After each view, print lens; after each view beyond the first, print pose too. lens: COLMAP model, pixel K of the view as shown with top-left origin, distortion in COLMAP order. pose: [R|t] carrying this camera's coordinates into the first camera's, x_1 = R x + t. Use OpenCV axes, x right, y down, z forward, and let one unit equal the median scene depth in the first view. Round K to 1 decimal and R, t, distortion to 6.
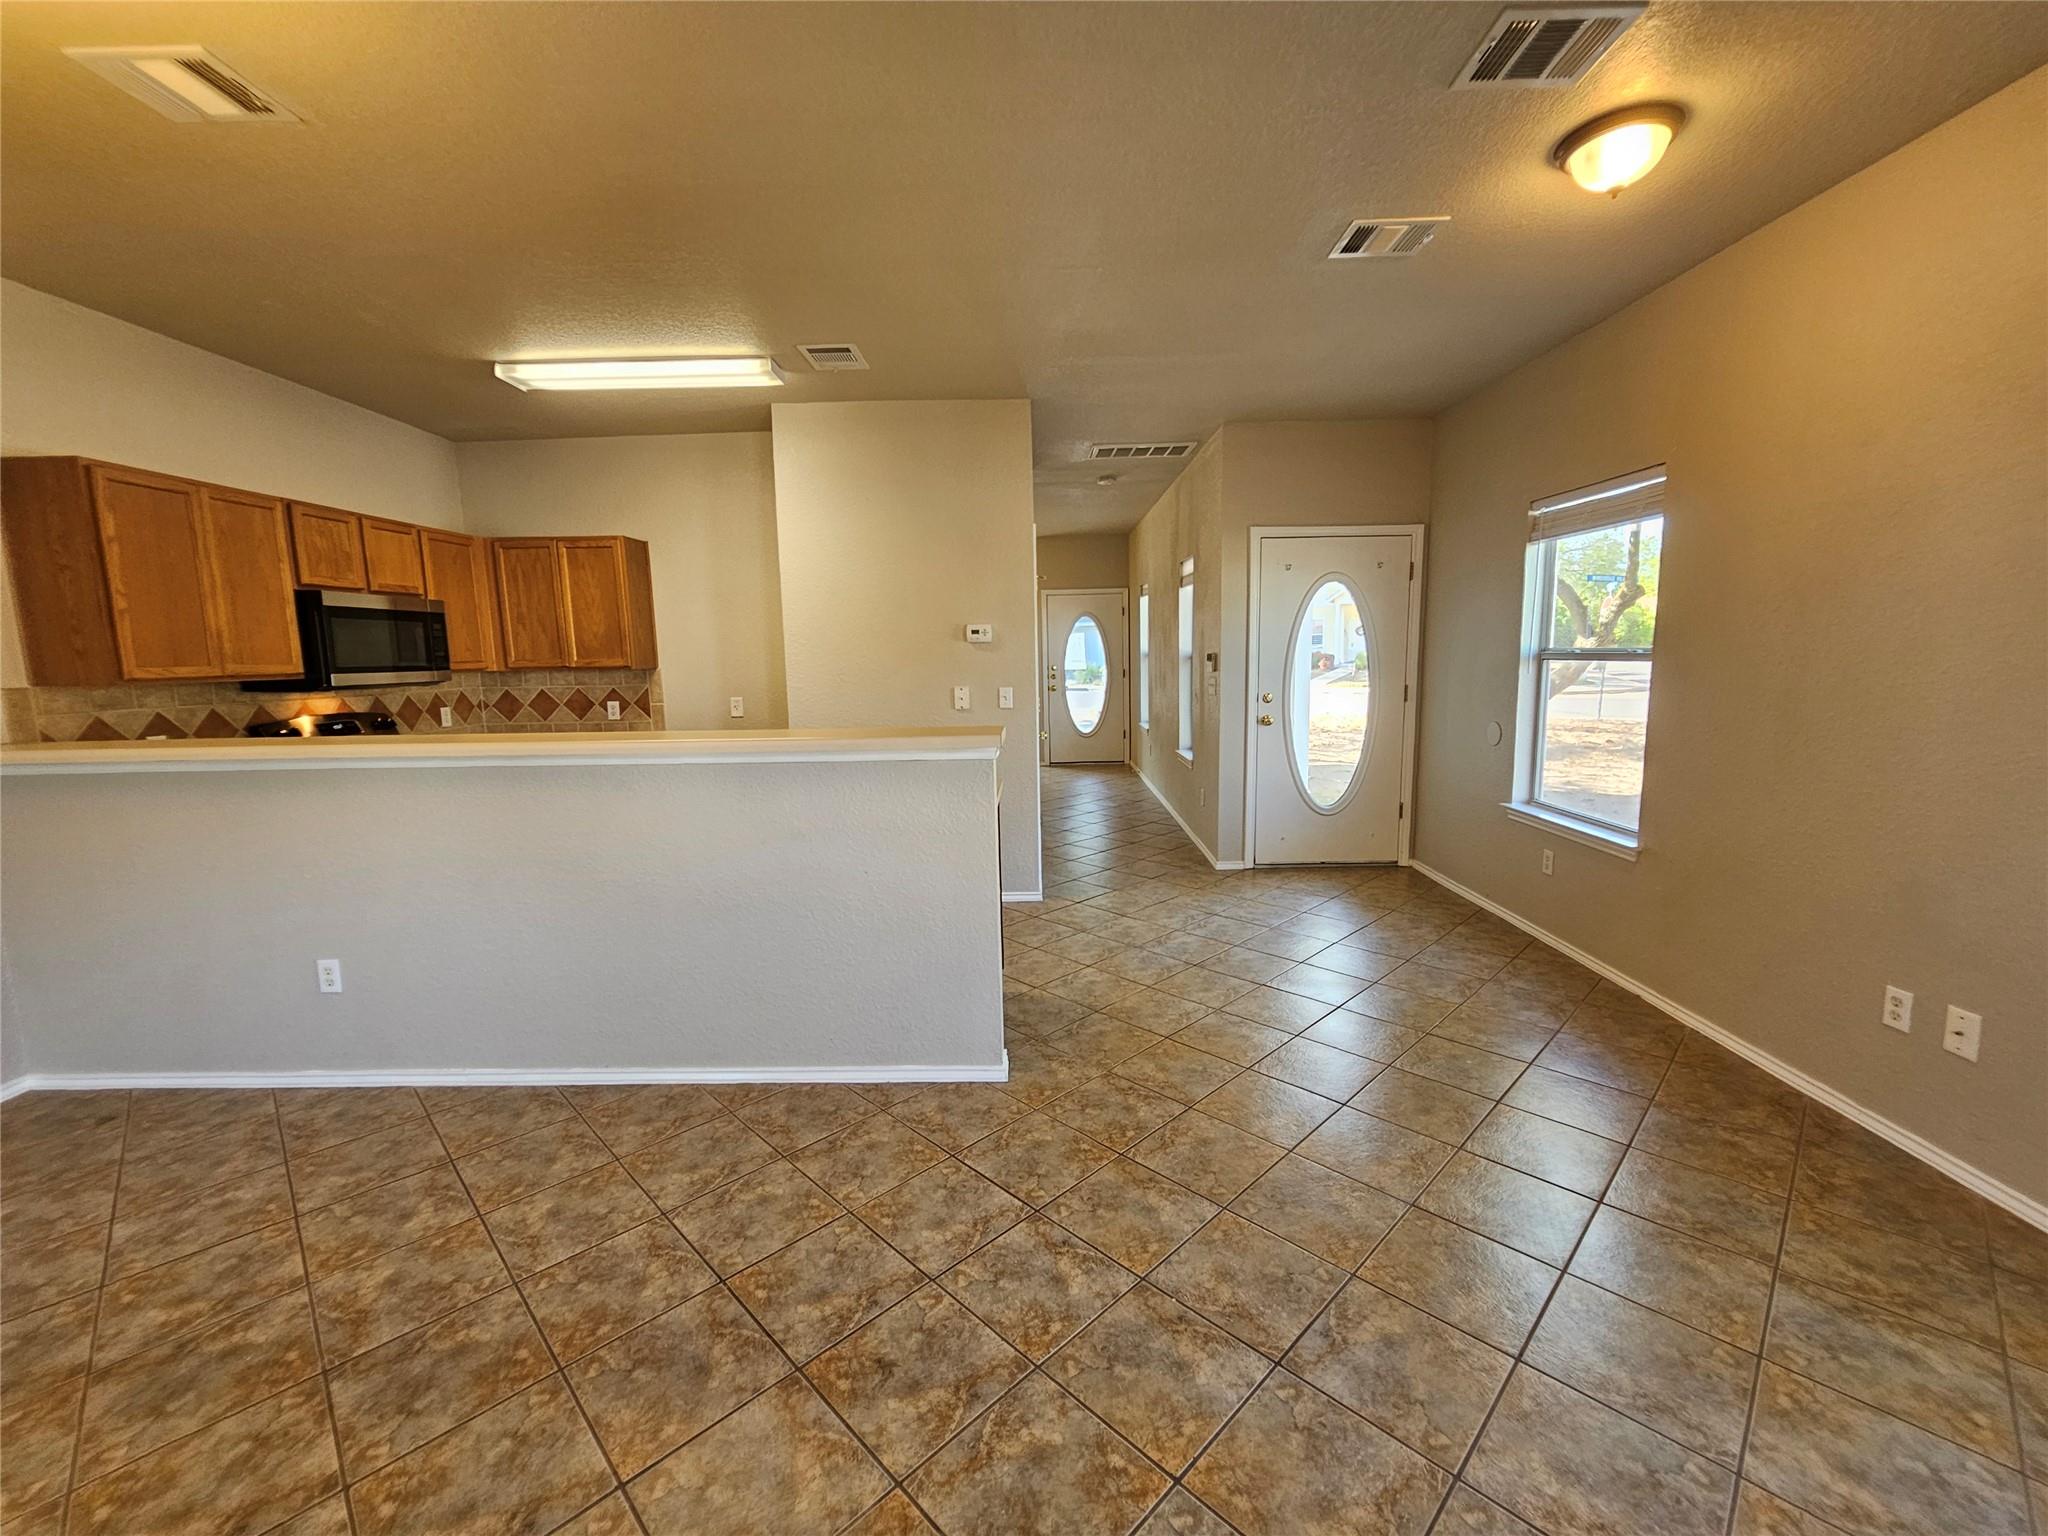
lens RADIAL K [[843.4, 0, 1028.3], [0, 843.4, 768.1], [0, 0, 1]] dist [-0.002711, 0.000286]
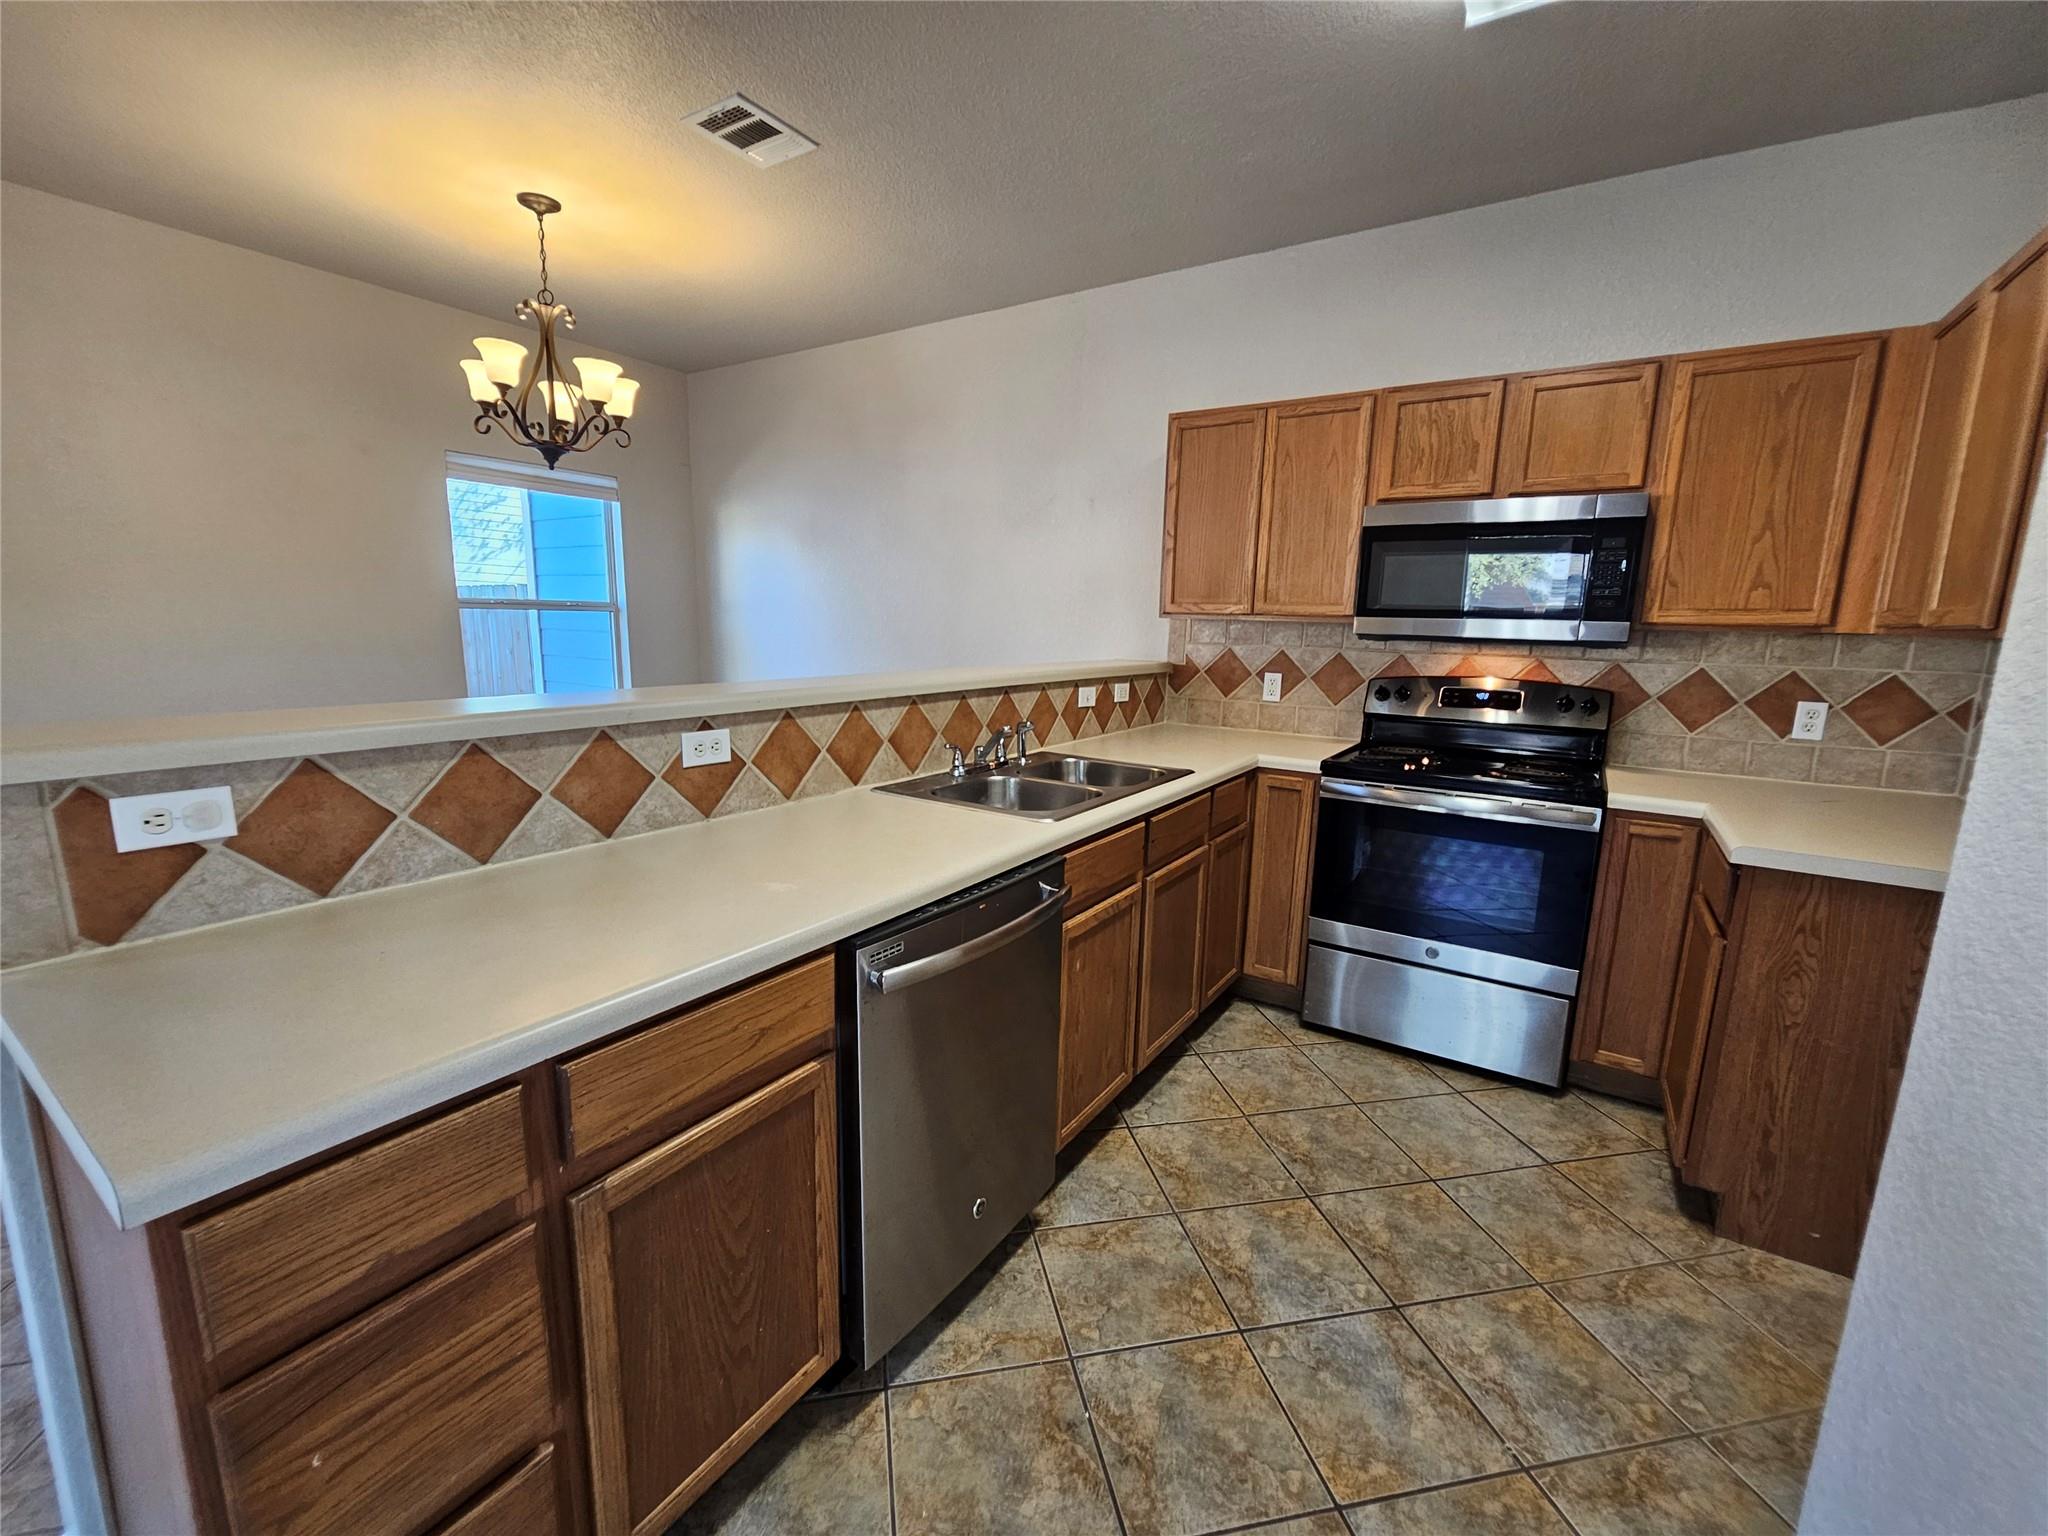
lens RADIAL K [[842.6, 0, 1019.6], [0, 842.6, 775.4], [0, 0, 1]] dist [-0.002155, -0.000988]
pose [[-0.545947, 0.159792, -0.822440, -0.001161], [-0.128199, 0.954151, 0.270482, -0.132567], [0.827953, 0.253105, -0.500431, 1.084648]]
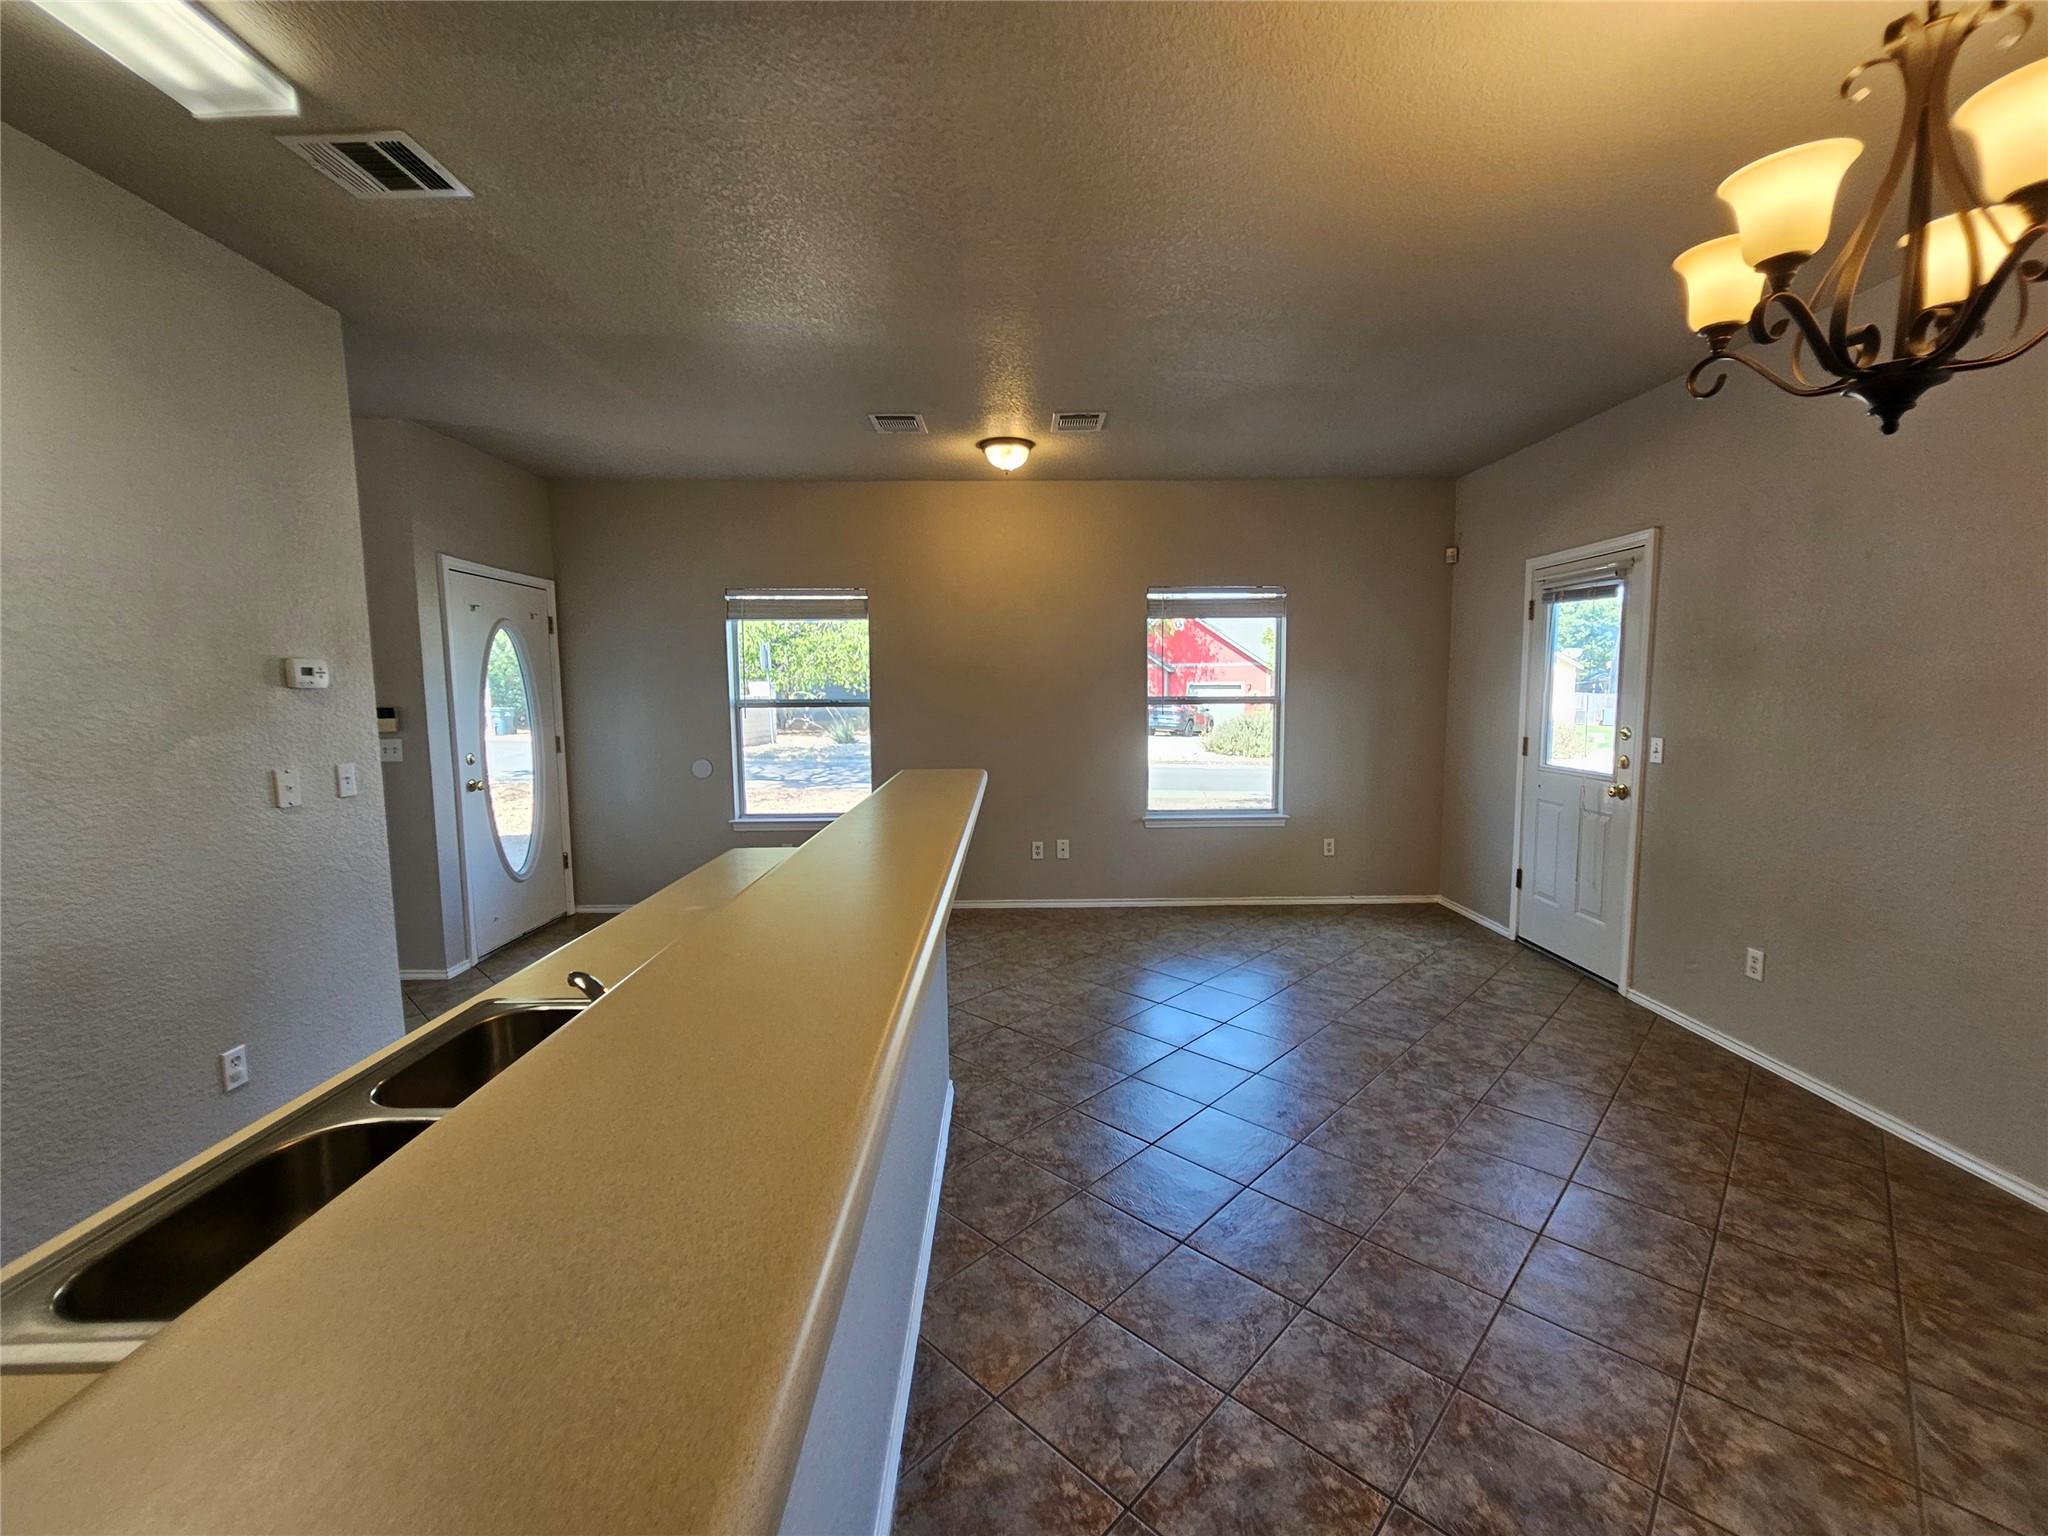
lens RADIAL K [[845.4, 0, 1027.6], [0, 845.4, 769.8], [0, 0, 1]] dist [-0.002972, -0.000740]
pose [[-0.027693, -0.081769, 0.996266, -0.773804], [0.145403, 0.985719, 0.084945, -0.083790], [-0.988985, 0.147213, -0.015408, 0.615993]]
